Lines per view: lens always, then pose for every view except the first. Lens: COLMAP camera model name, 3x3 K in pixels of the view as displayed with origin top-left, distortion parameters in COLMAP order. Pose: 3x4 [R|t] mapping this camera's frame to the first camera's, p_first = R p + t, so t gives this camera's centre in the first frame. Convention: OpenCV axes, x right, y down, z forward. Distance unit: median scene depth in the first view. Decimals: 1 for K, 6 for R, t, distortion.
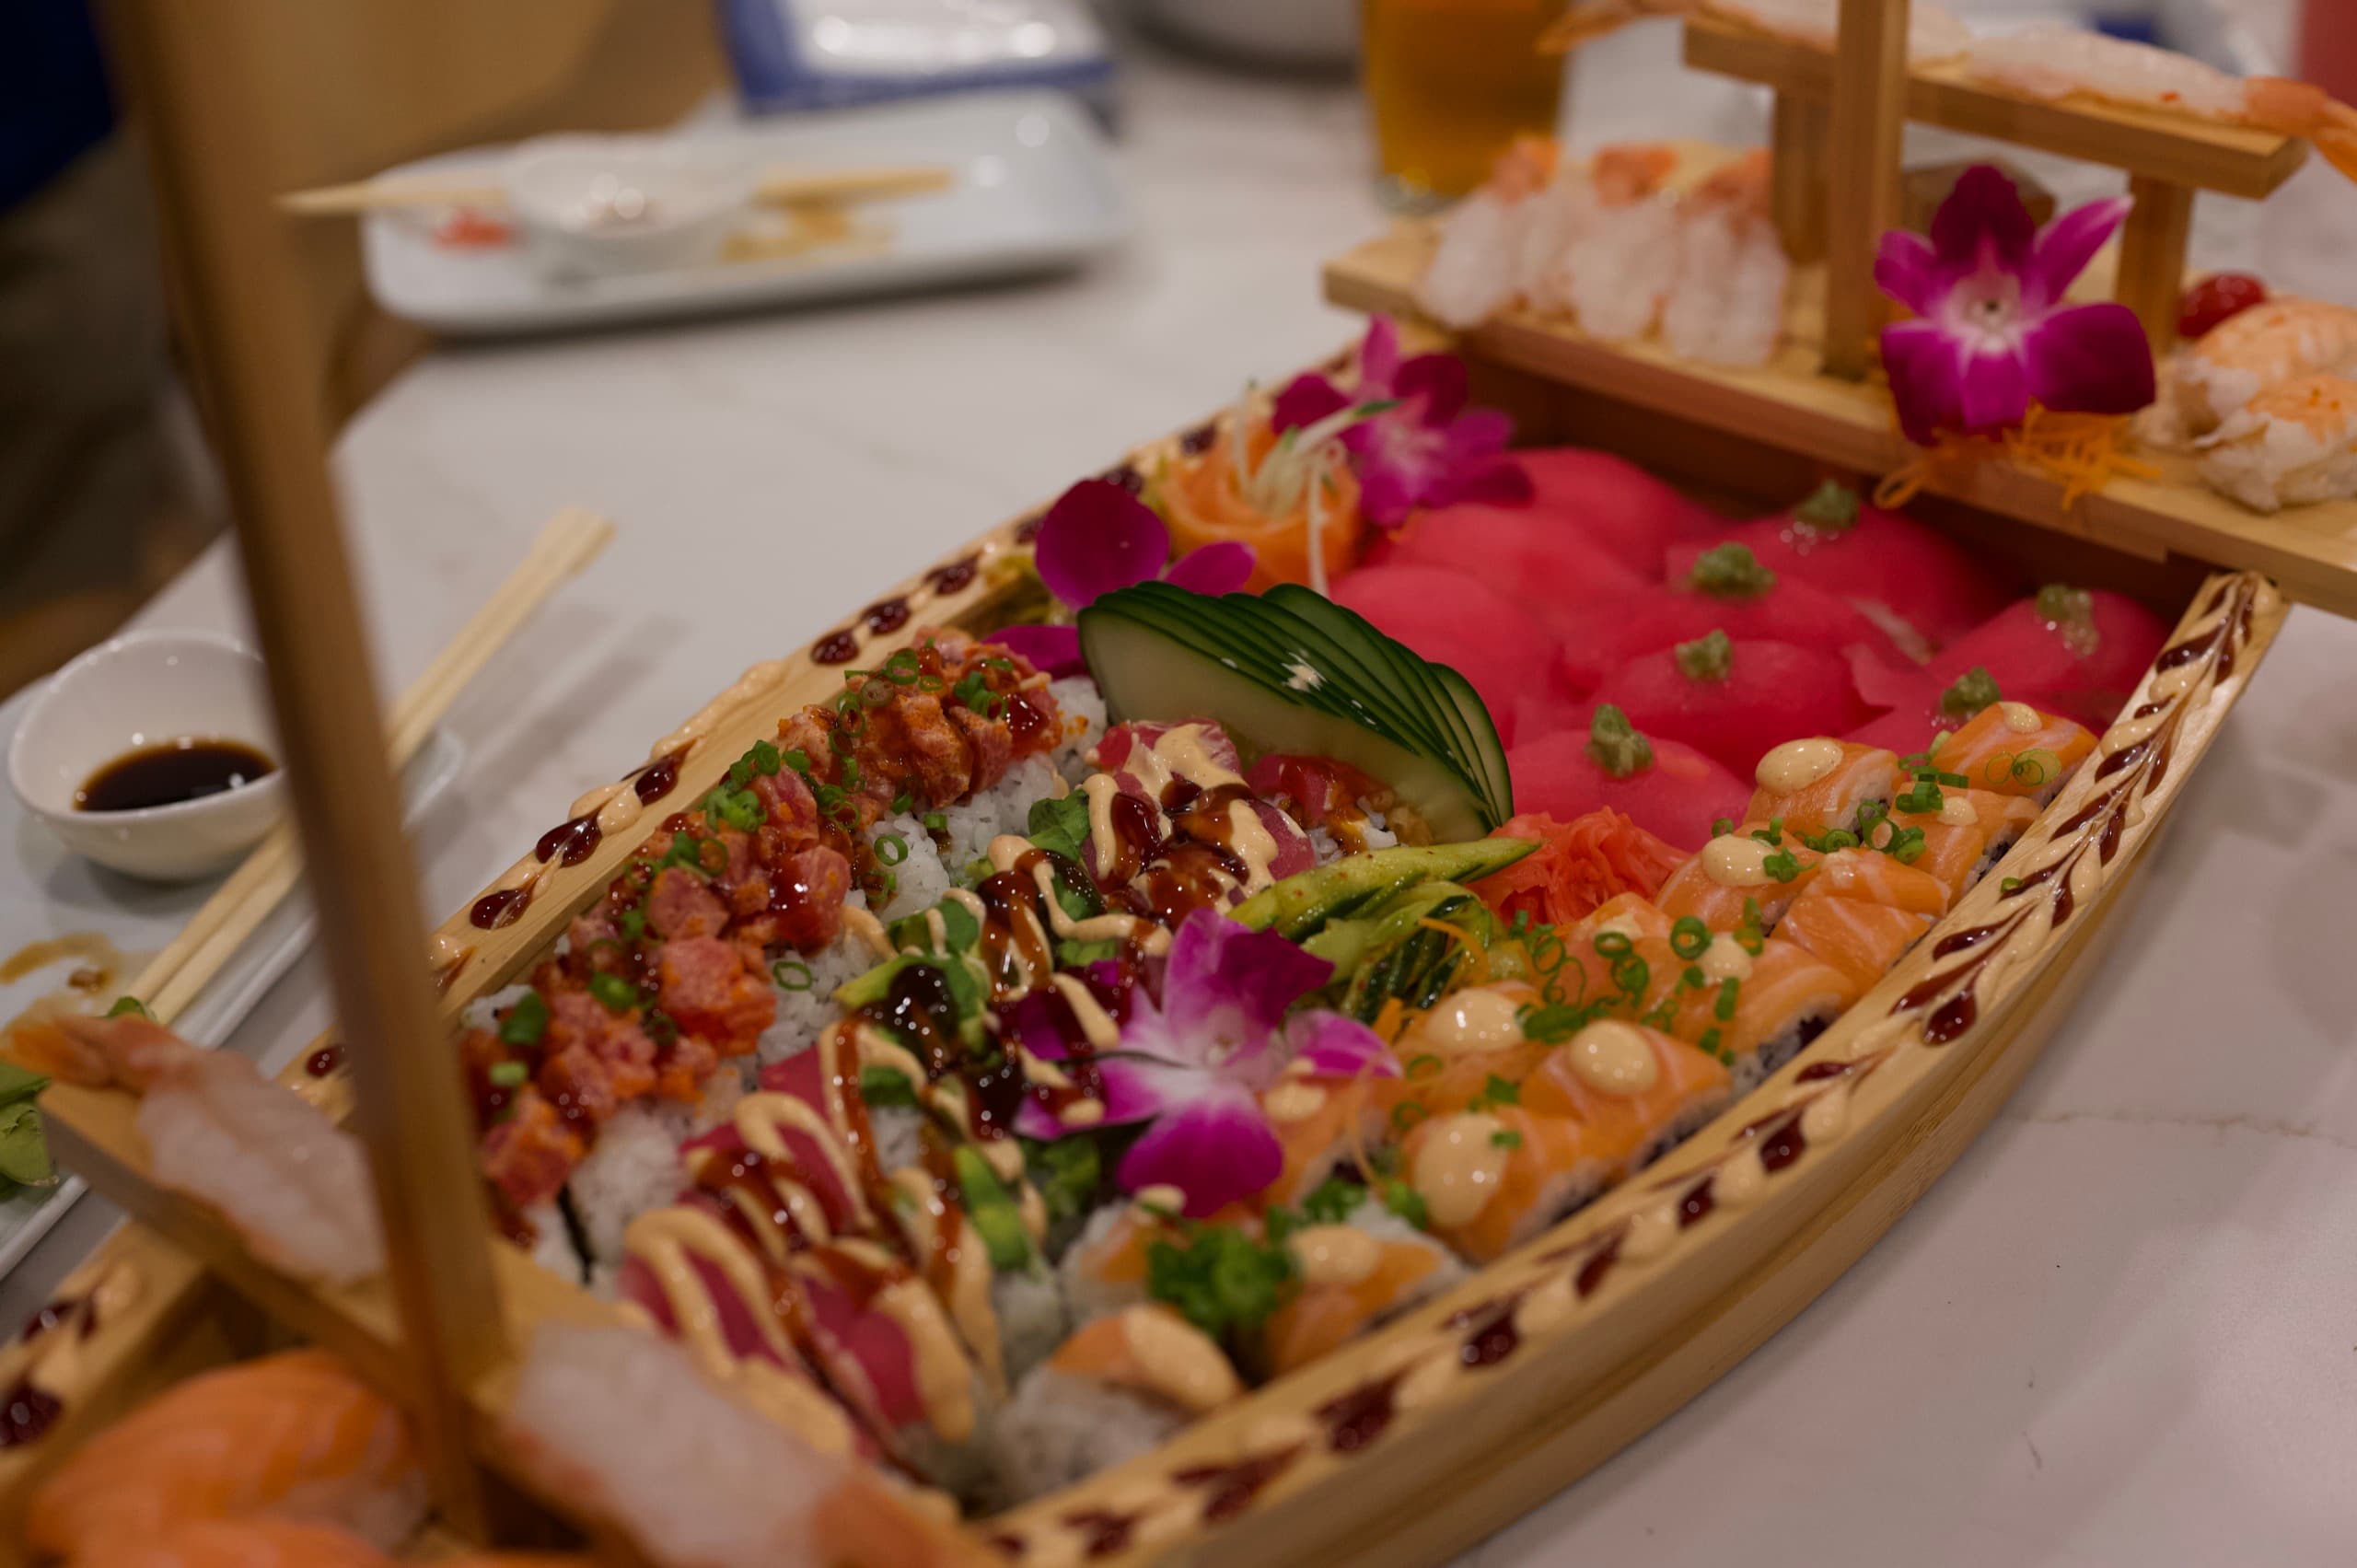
lens RADIAL K [[3418.5, 0, 1185.4], [0, 3418.5, 791.4], [0, 0, 1]] dist [-0.025900, 0.000000]
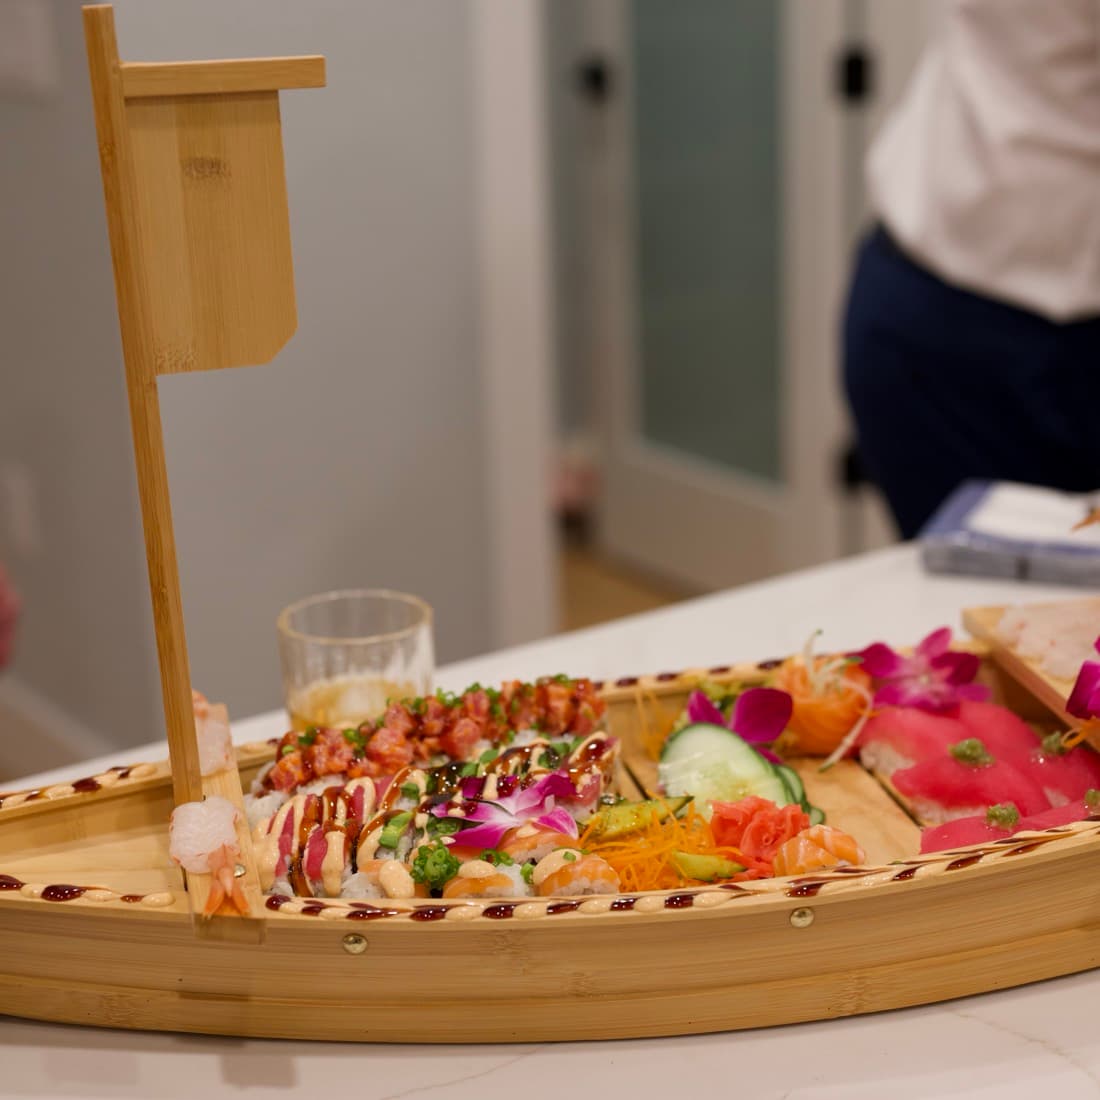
lens RADIAL K [[2383.4, 0, 550.8], [0, 2383.4, 546.4], [0, 0, 1]] dist [-0.041070, 0.000000]
pose [[0.781532, 0.176238, -0.598455, 0.992820], [-0.321157, 0.936053, -0.143748, 0.134028], [0.534852, 0.304542, 0.788155, -0.381673]]
